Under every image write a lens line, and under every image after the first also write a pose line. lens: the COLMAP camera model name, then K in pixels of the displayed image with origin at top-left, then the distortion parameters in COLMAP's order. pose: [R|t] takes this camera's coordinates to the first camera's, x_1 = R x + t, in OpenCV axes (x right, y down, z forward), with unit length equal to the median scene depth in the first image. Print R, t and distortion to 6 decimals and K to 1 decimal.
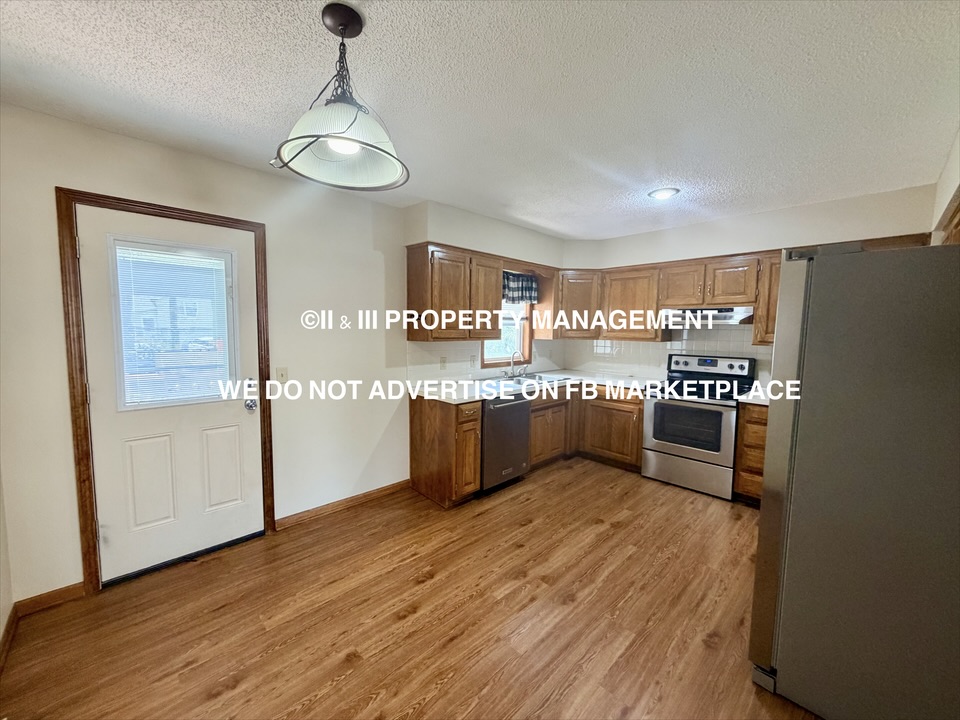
lens RADIAL K [[384.7, 0, 480.0], [0, 384.7, 360.0], [0, 0, 1]] dist [-0.000523, -0.000157]
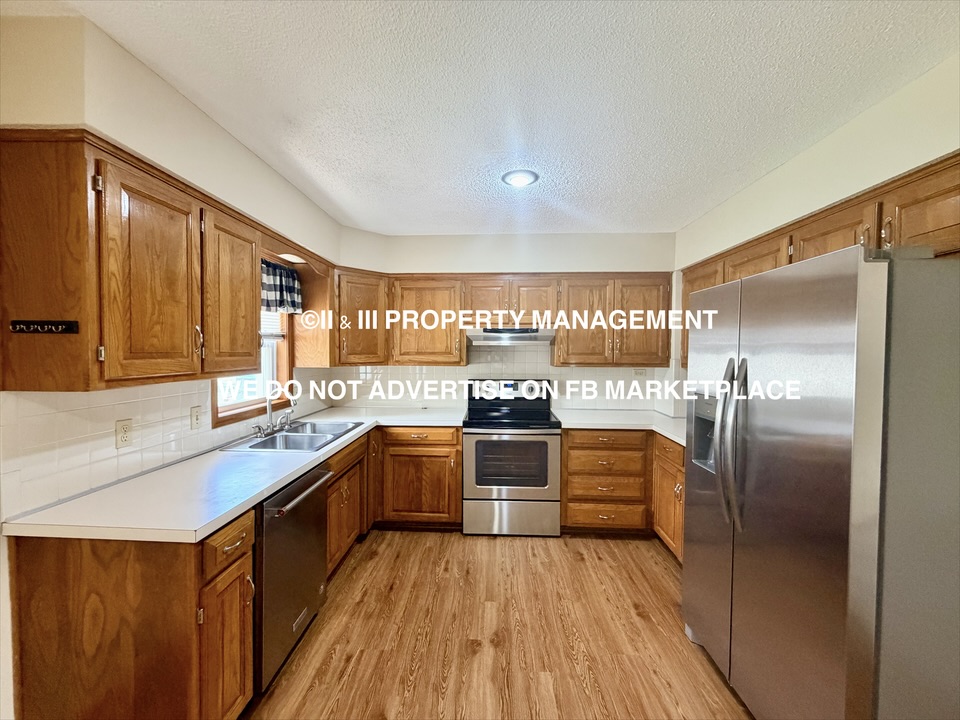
lens RADIAL K [[384.7, 0, 480.0], [0, 384.7, 360.0], [0, 0, 1]] dist [-0.000523, -0.000157]
pose [[0.733385, -0.026034, 0.679314, -0.086320], [0.061330, 0.997725, -0.027975, -0.035065], [-0.677041, 0.062179, 0.733314, 0.363716]]
